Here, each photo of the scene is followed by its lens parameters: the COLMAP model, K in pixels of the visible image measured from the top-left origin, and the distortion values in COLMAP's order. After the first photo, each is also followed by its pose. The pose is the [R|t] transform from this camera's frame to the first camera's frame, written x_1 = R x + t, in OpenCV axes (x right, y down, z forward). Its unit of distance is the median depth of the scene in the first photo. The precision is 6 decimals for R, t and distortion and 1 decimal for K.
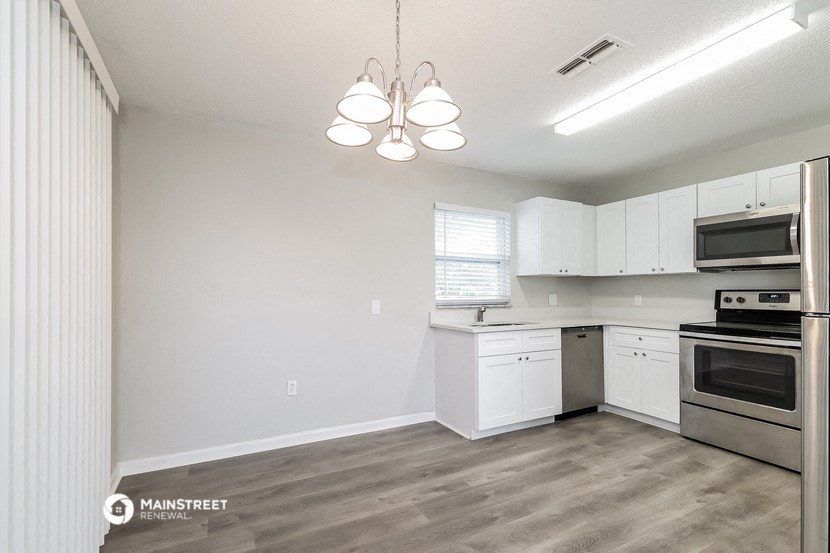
lens RADIAL K [[362.1, 0, 385.9], [0, 362.1, 288.6], [0, 0, 1]] dist [0.000556, 0.000088]
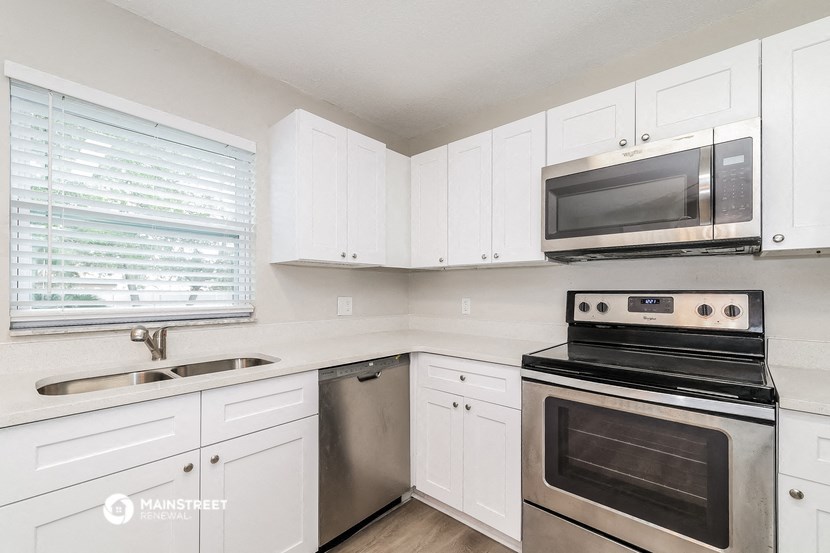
lens RADIAL K [[362.1, 0, 385.9], [0, 362.1, 288.6], [0, 0, 1]] dist [0.000556, 0.000088]
pose [[0.939172, 0.004850, 0.343412, 0.411480], [-0.005177, 0.999987, 0.000036, 0.001443], [-0.343407, -0.001812, 0.939185, 0.532755]]
